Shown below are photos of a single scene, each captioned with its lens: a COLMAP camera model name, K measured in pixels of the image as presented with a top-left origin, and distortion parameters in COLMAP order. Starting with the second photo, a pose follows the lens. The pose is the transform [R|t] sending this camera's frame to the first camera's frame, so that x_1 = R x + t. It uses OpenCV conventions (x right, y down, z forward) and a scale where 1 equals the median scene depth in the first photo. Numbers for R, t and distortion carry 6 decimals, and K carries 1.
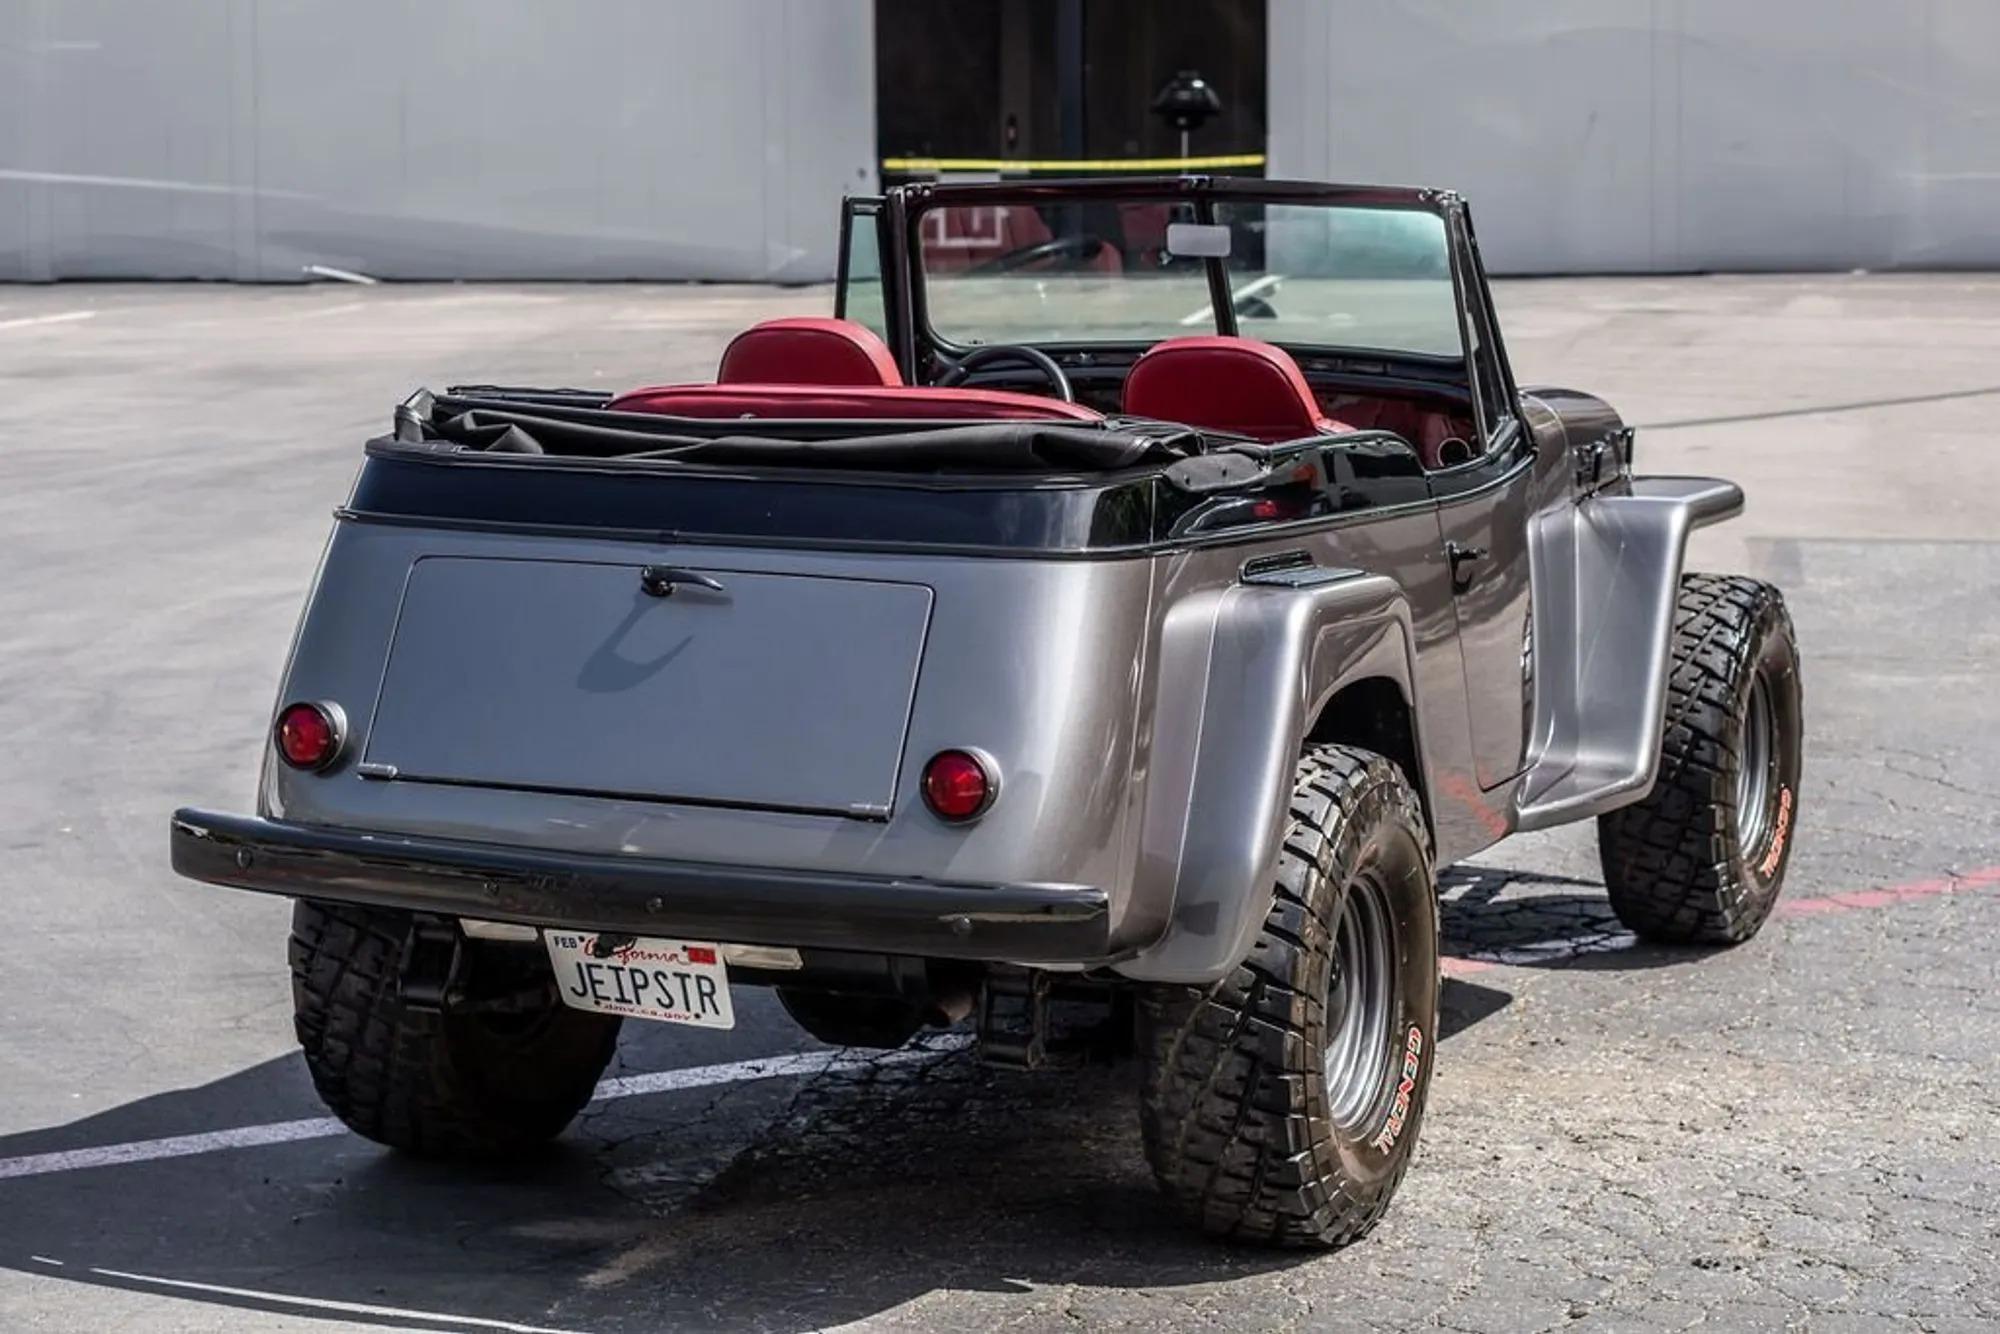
lens RADIAL K [[4304.3, 0, 1011.0], [0, 4304.3, 667.3], [0, 0, 1]] dist [0.090823, -0.212243]
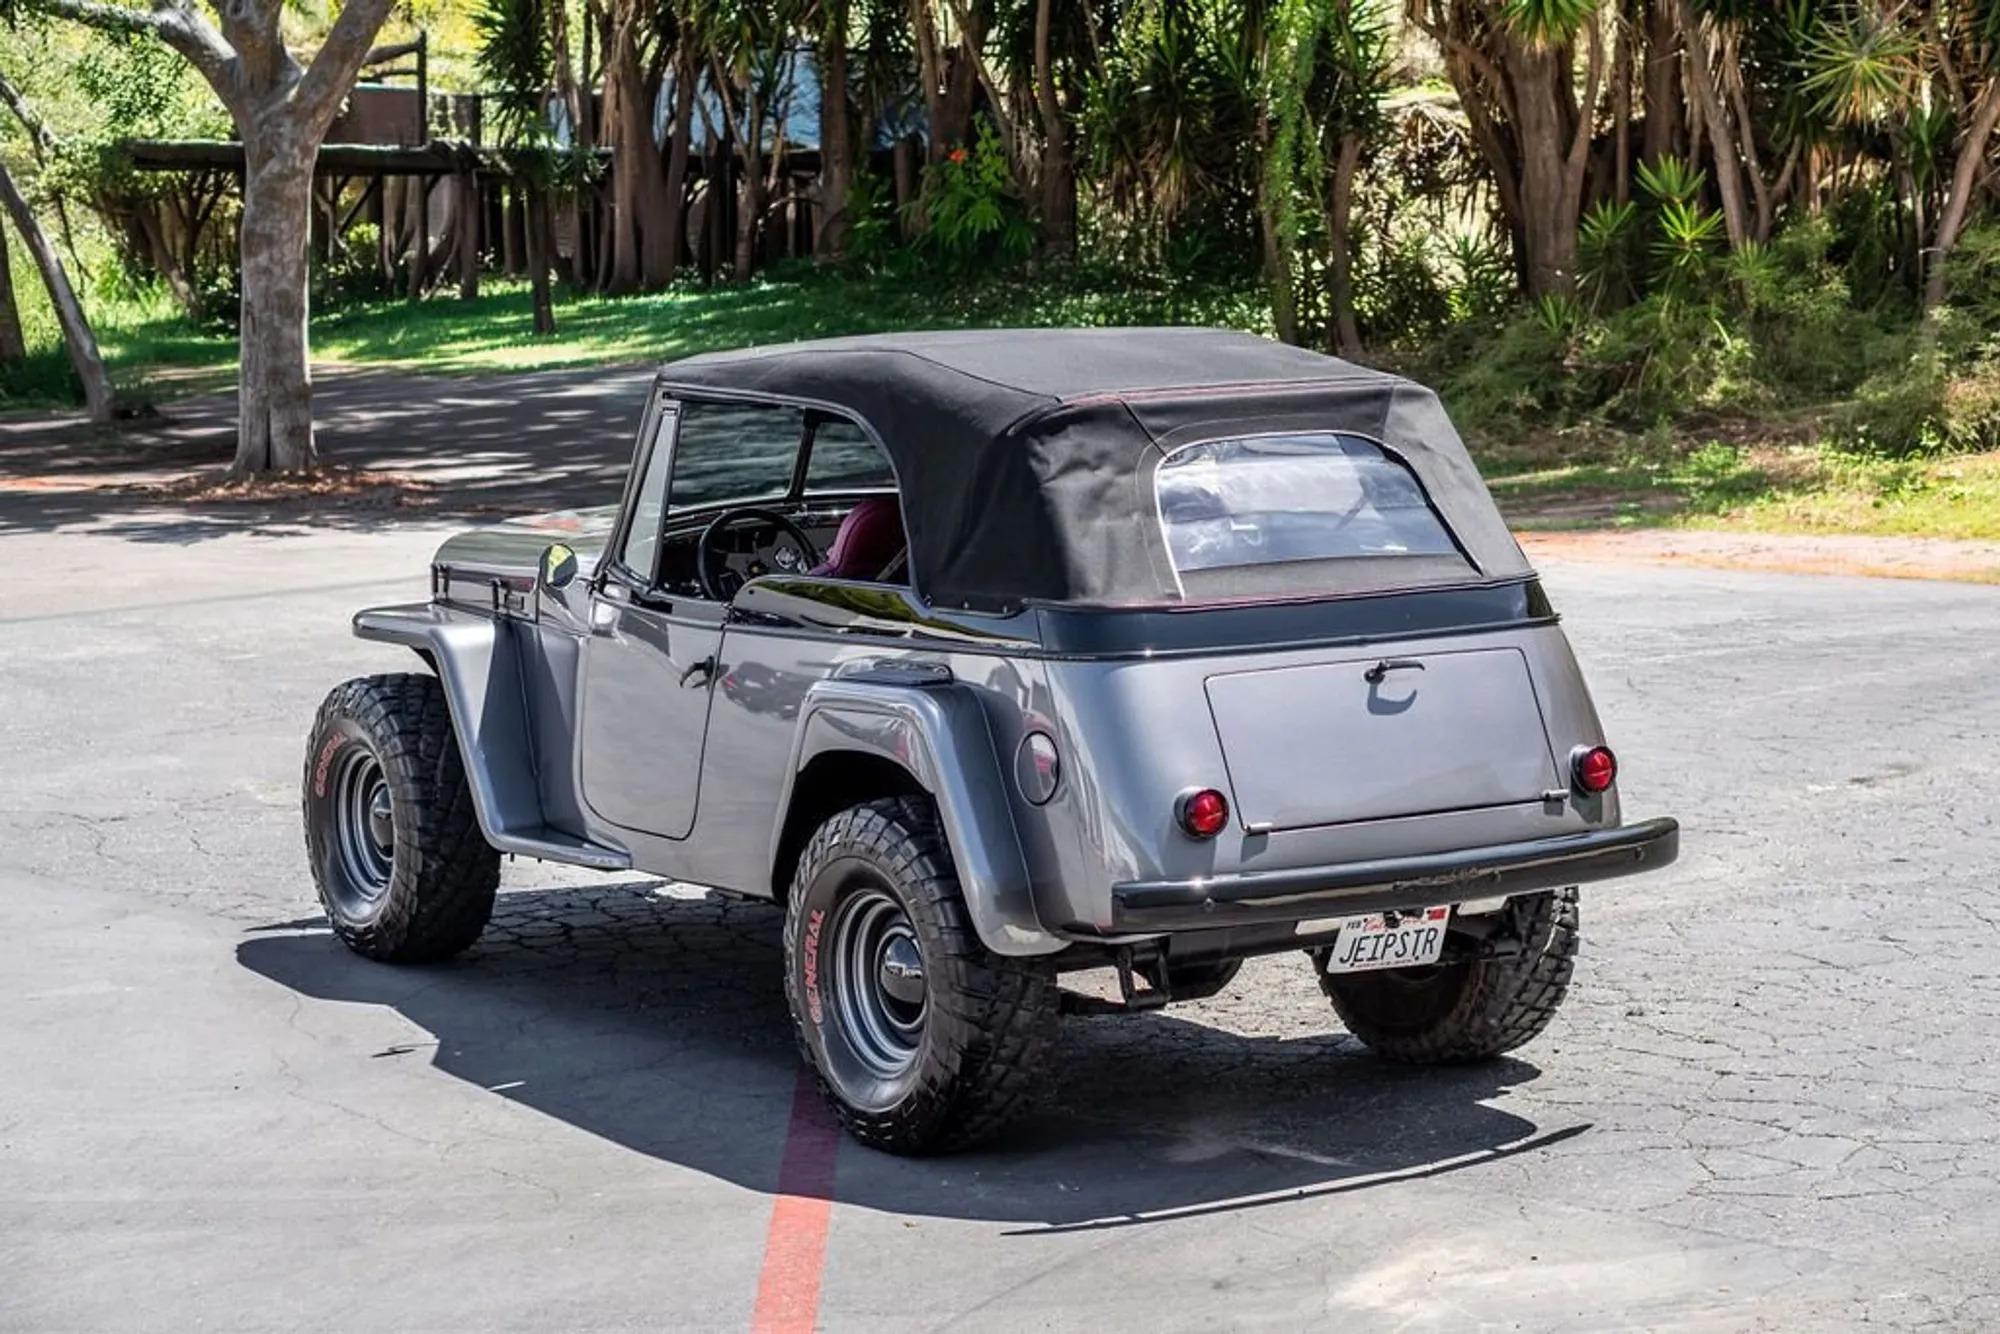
lens RADIAL K [[4420.5, 0, 998.8], [0, 4420.5, 608.5], [0, 0, 1]] dist [-0.038233, -0.264977]
pose [[0.557910, -0.103103, 0.823472, -1.369531], [0.123837, 0.991486, 0.040239, -0.115402], [-0.820610, 0.079526, 0.565928, 0.243841]]
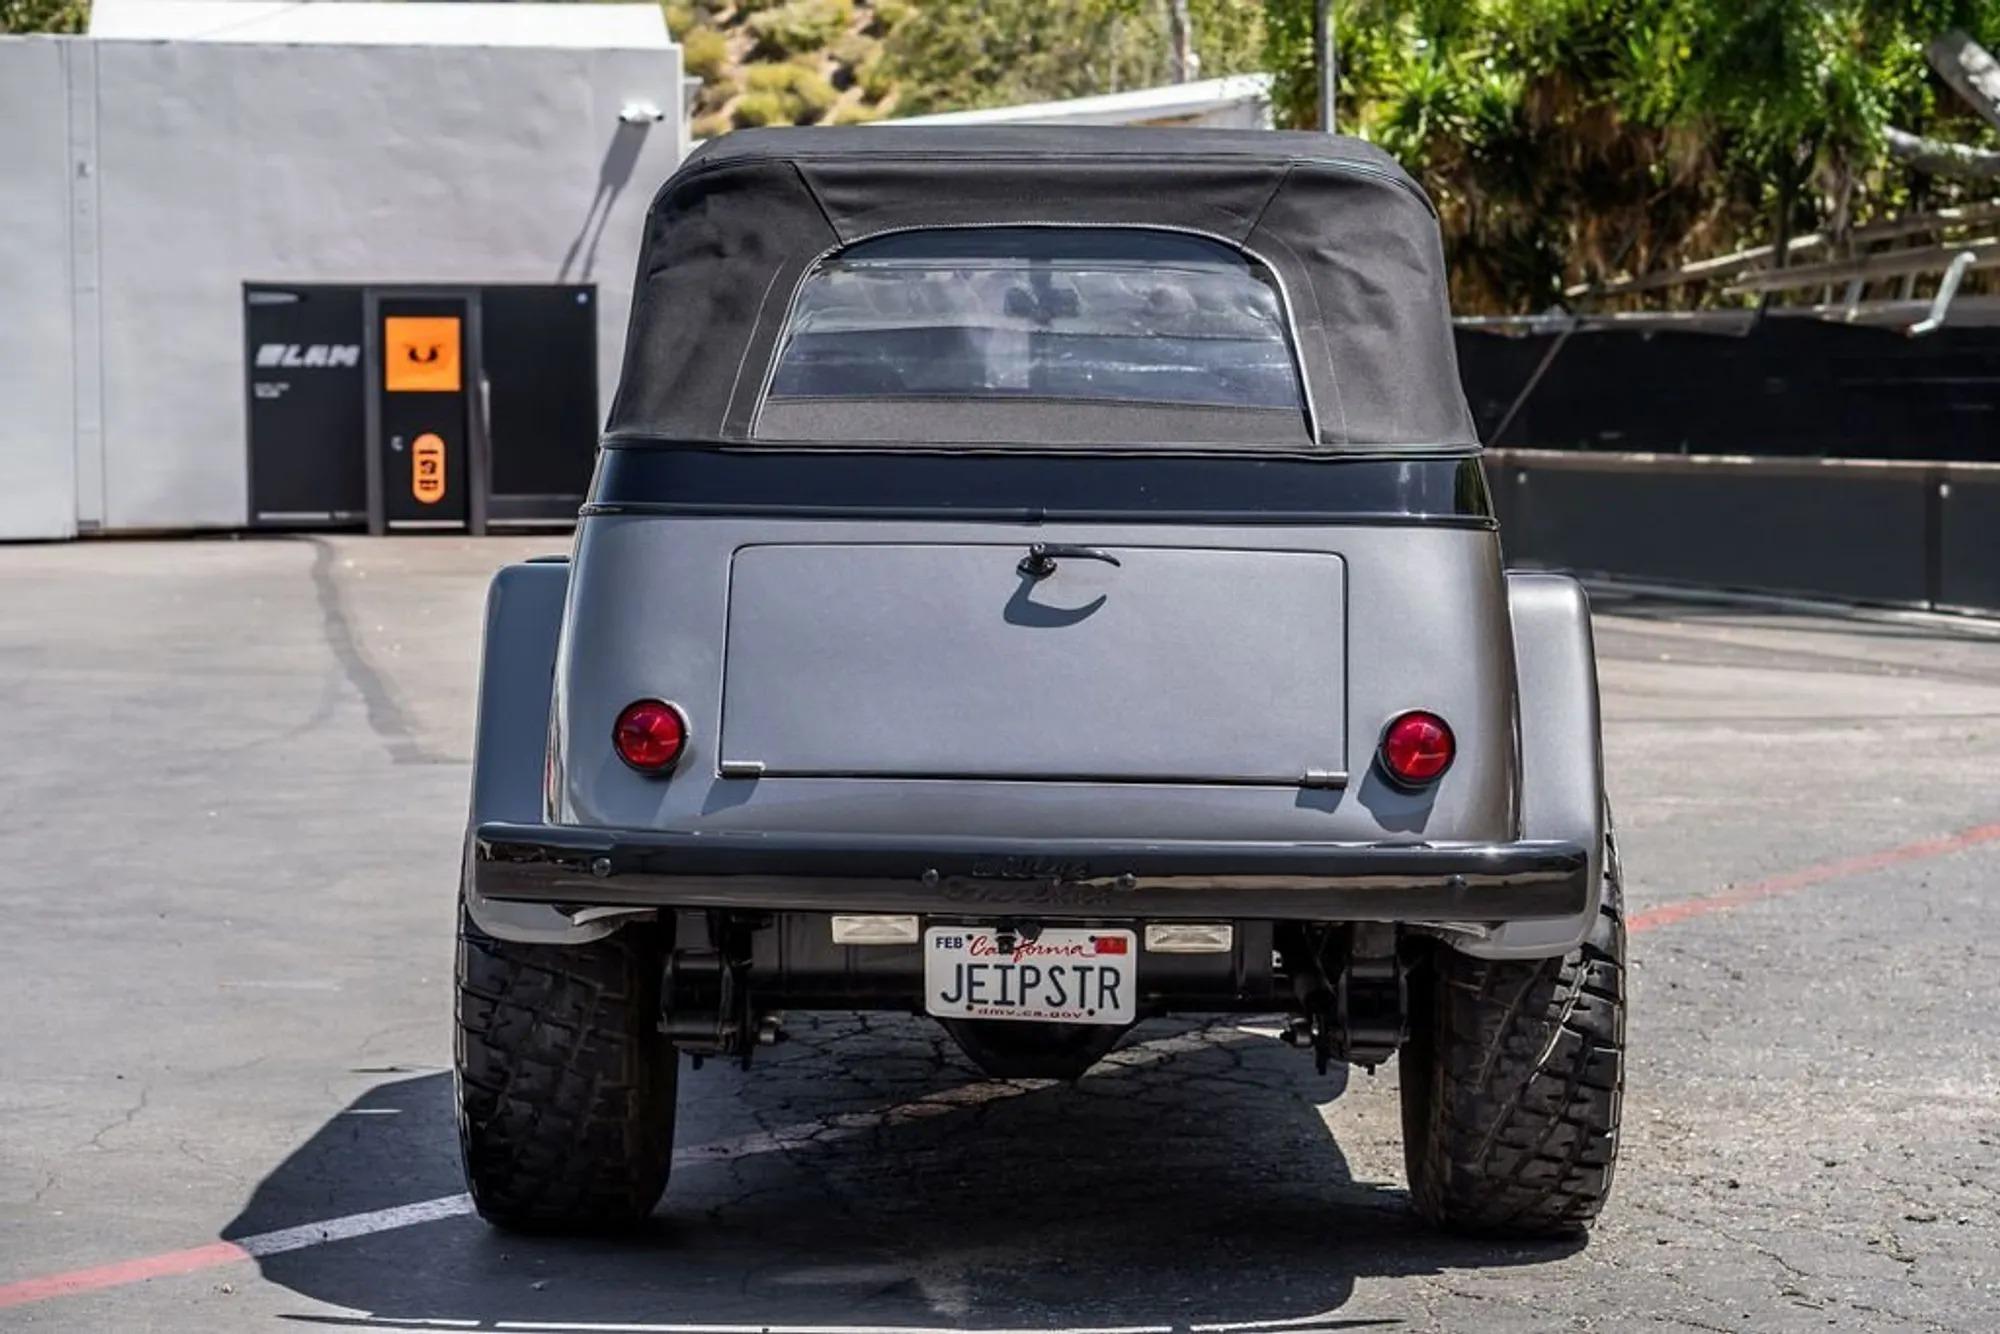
lens RADIAL K [[4304.3, 0, 1011.0], [0, 4304.3, 667.3], [0, 0, 1]] dist [0.090823, -0.212243]
pose [[0.924528, -0.014910, 0.380823, -0.444318], [0.045896, 0.996318, -0.072414, 0.071828], [-0.378341, 0.084427, 0.921808, 0.117738]]
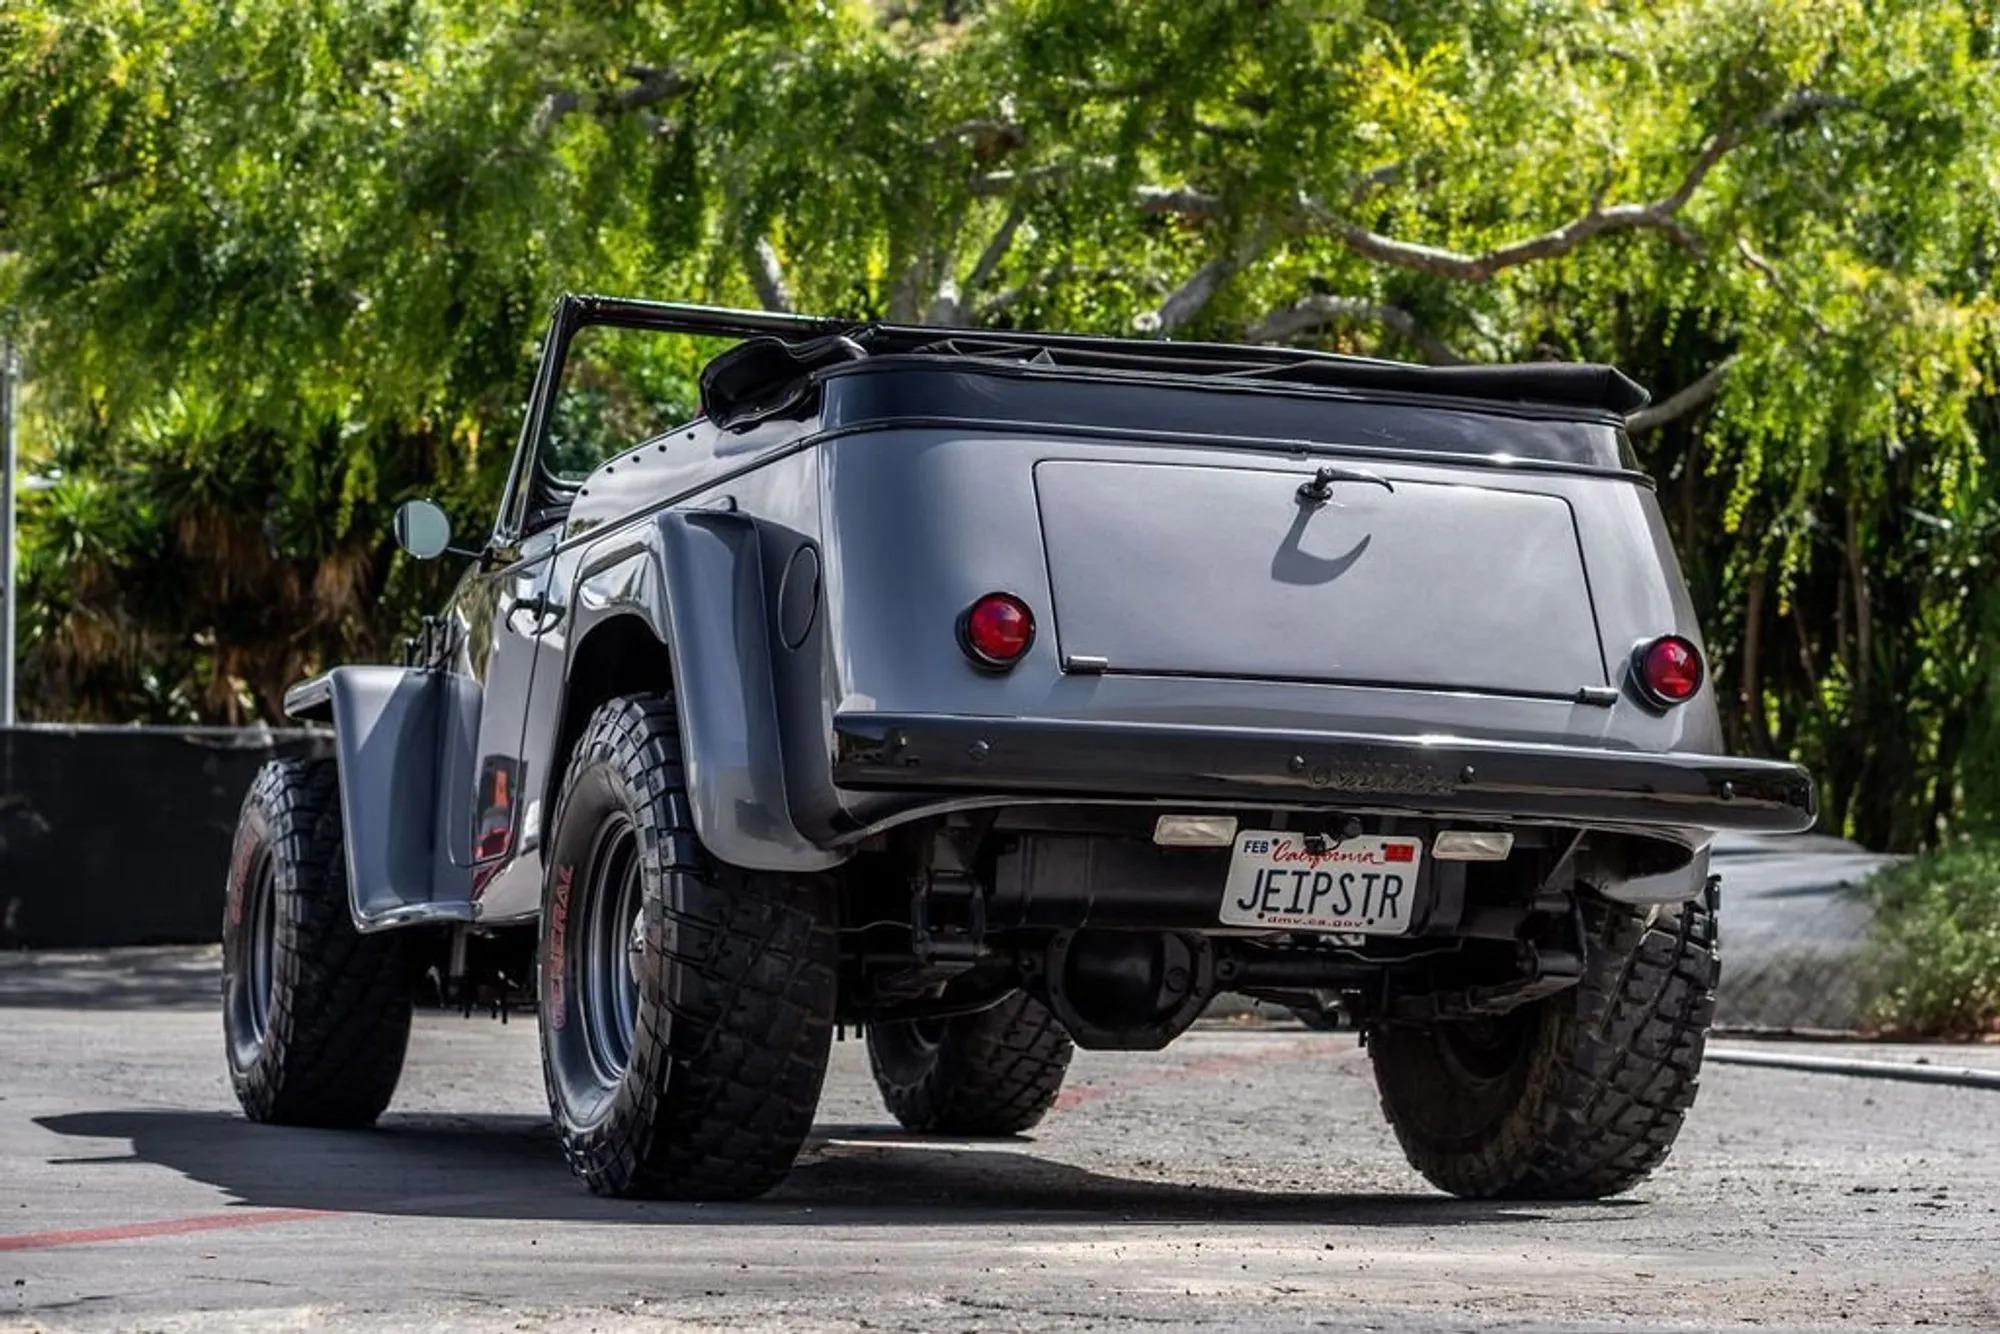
lens RADIAL K [[4304.3, 0, 1011.0], [0, 4304.3, 667.3], [0, 0, 1]] dist [0.090823, -0.212243]
pose [[0.719572, 0.064322, 0.691432, -0.805007], [0.072386, 0.983329, -0.166808, 0.179383], [-0.690634, 0.170080, 0.702920, 0.346951]]
